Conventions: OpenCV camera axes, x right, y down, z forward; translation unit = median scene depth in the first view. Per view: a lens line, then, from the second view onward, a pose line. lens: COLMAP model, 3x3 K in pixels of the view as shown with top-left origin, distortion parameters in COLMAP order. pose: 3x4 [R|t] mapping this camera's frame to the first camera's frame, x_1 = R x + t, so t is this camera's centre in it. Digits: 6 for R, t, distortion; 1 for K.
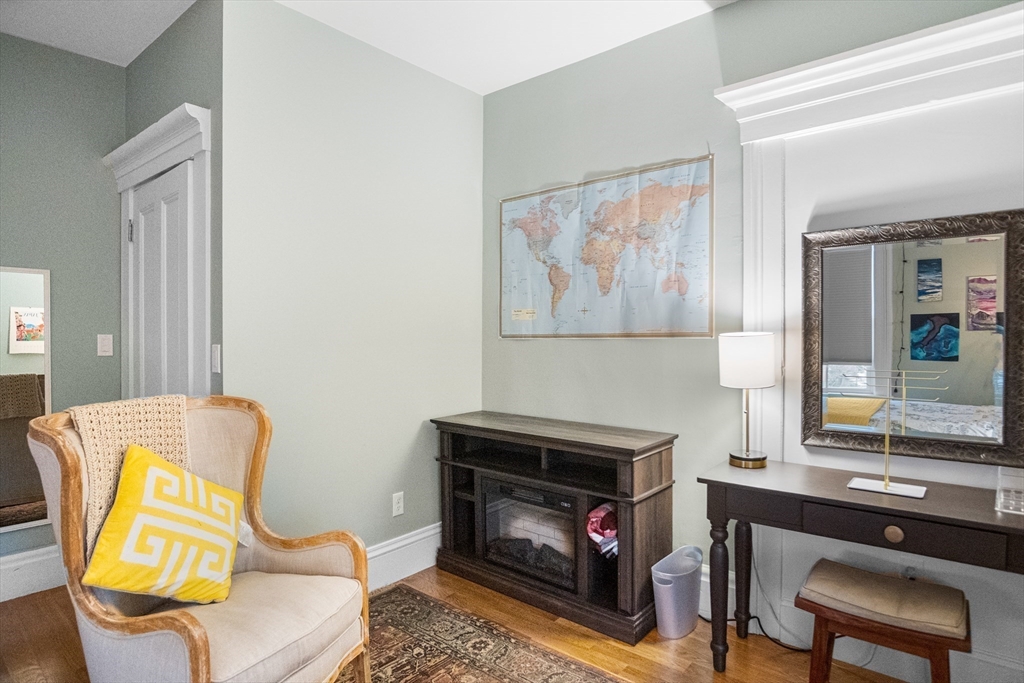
lens RADIAL K [[591.3, 0, 512.0], [0, 591.3, 341.5], [0, 0, 1]] dist [-0.001246, 0.000195]
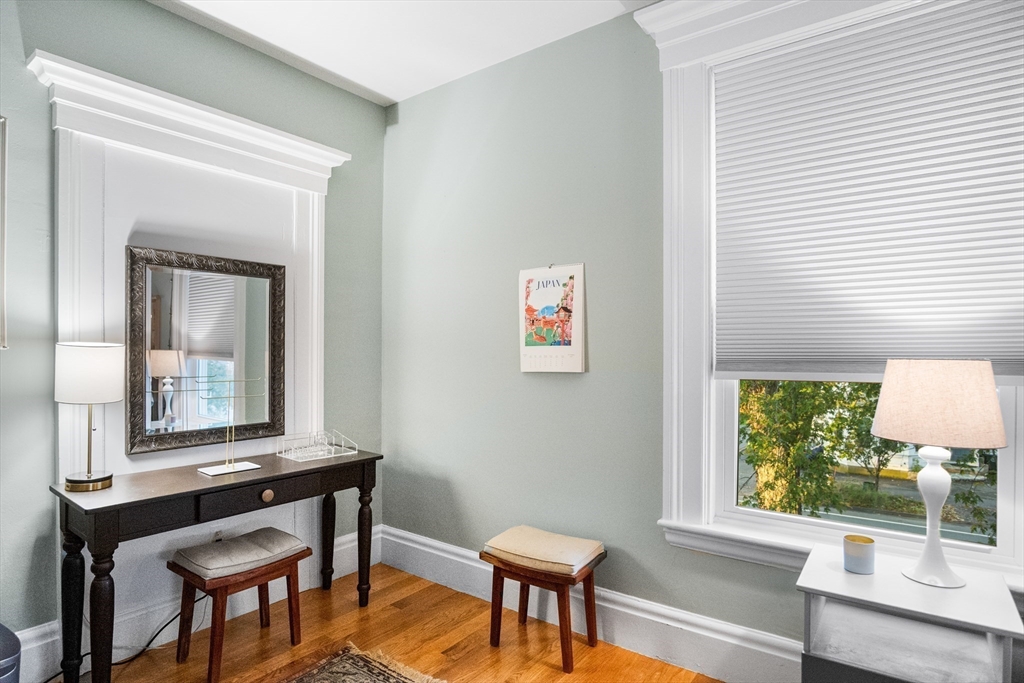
lens RADIAL K [[558.8, 0, 510.7], [0, 558.8, 357.1], [0, 0, 1]] dist [-0.025299, 0.001614]
pose [[-0.071258, -0.007394, 0.997431, -0.510607], [-0.000077, 0.999973, 0.007407, 0.000646], [-0.997458, 0.000451, -0.071256, 0.424467]]
